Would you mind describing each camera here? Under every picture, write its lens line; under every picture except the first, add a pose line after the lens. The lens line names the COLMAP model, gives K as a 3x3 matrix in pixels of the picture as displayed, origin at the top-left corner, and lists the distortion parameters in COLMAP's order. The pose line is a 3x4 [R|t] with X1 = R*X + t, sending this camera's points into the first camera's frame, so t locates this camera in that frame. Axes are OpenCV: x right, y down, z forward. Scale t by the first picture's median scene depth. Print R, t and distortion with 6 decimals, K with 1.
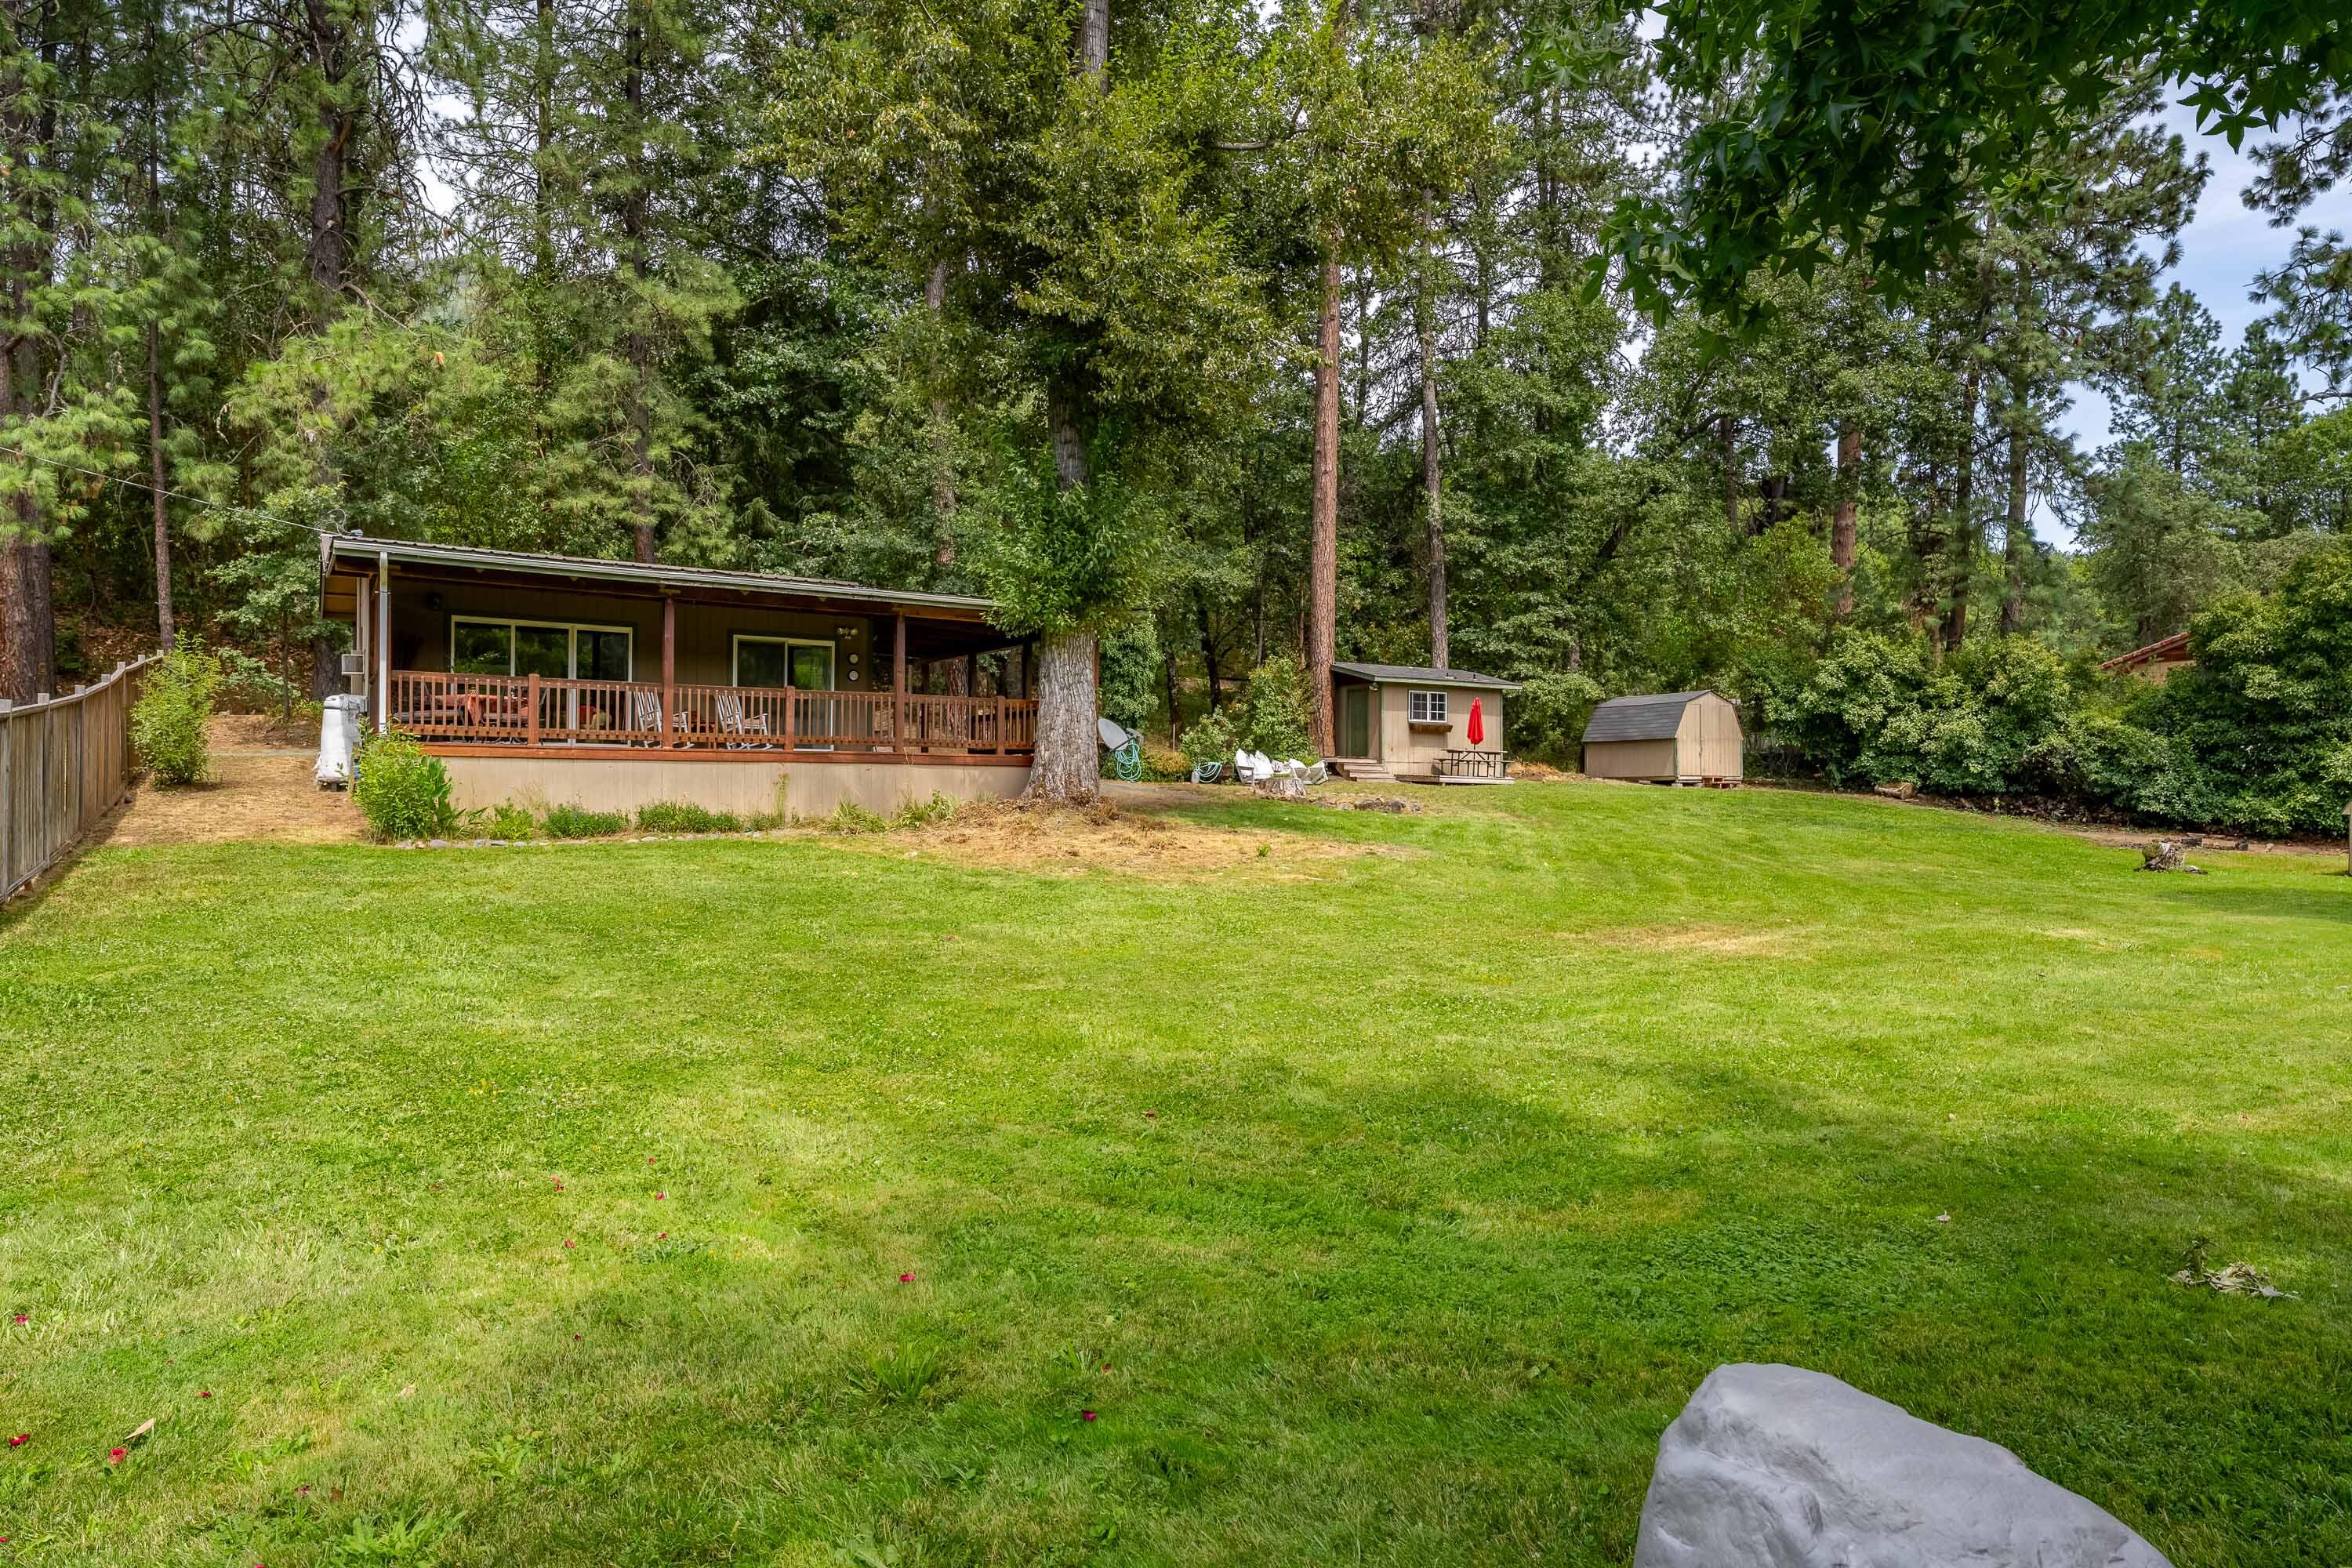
lens RADIAL K [[1322.3, 0, 1176.0], [0, 1322.3, 784.0], [0, 0, 1]] dist [0.001570, 0.000519]
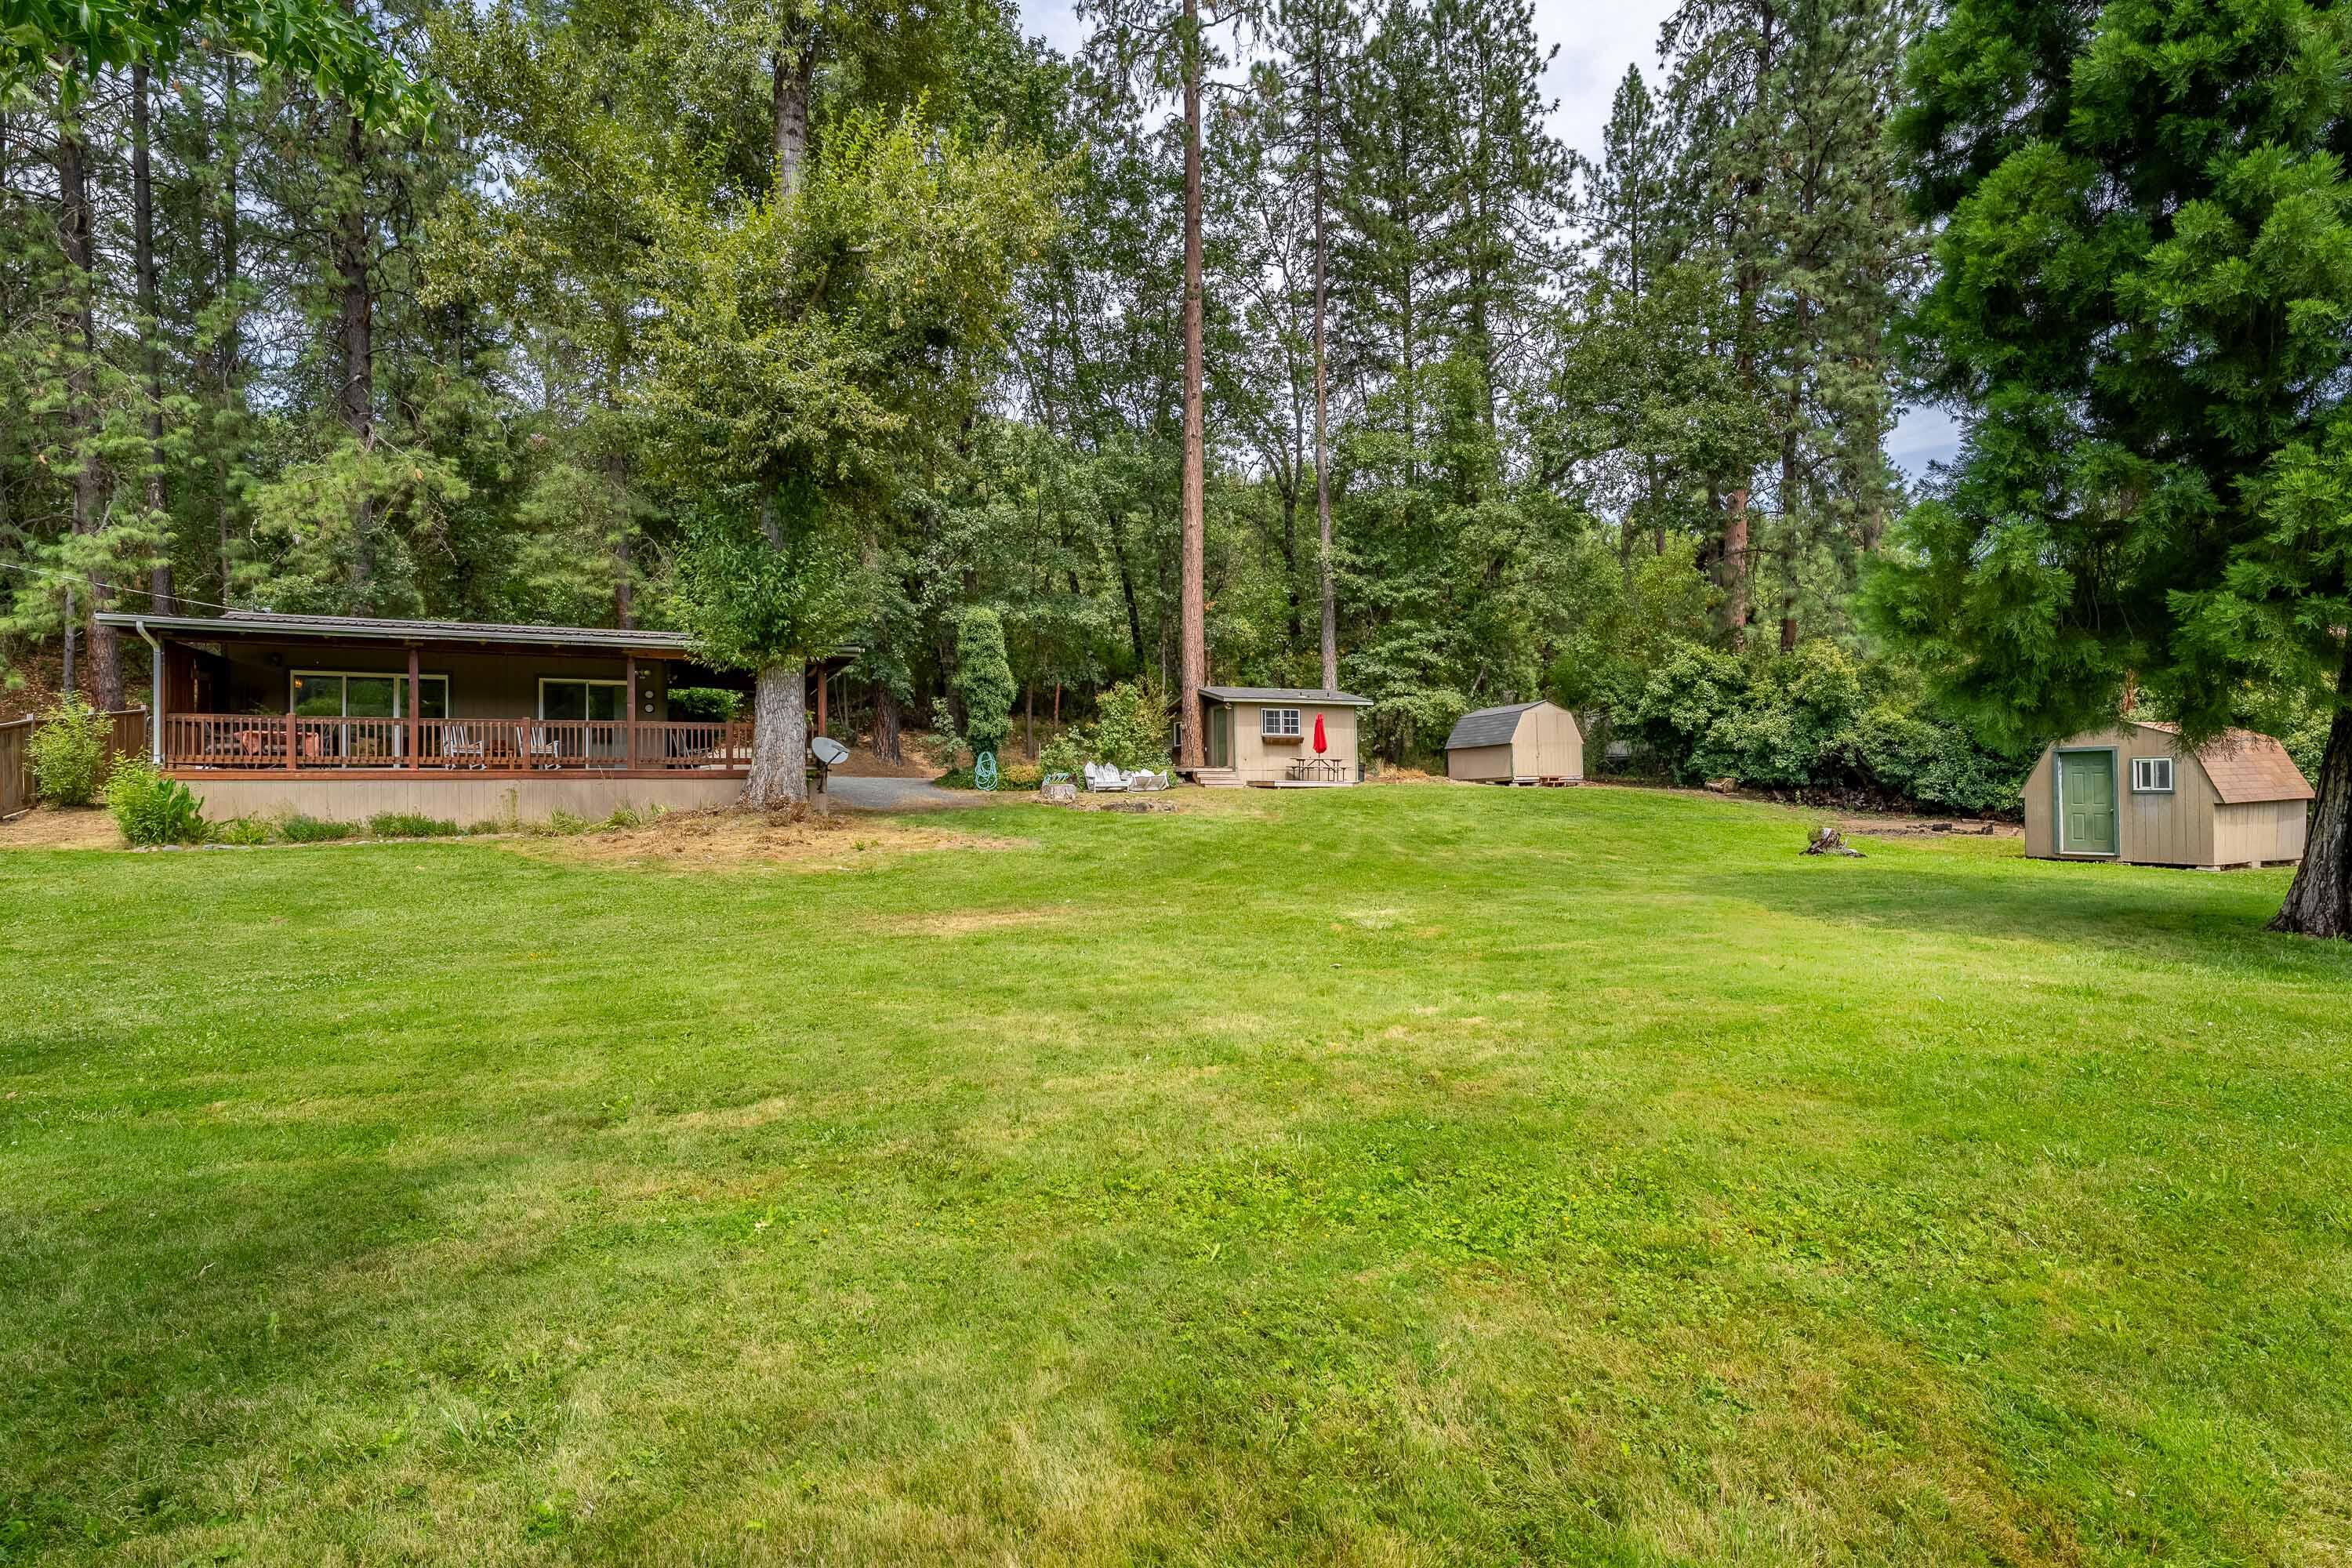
lens RADIAL K [[1084.6, 0, 1176.0], [0, 1084.6, 784.0], [0, 0, 1]] dist [-0.000488, 0.000068]
pose [[0.989960, -0.021678, -0.139673, 0.236520], [0.019989, 0.999709, -0.013483, 0.007286], [0.139925, 0.010556, 0.990106, 0.044240]]
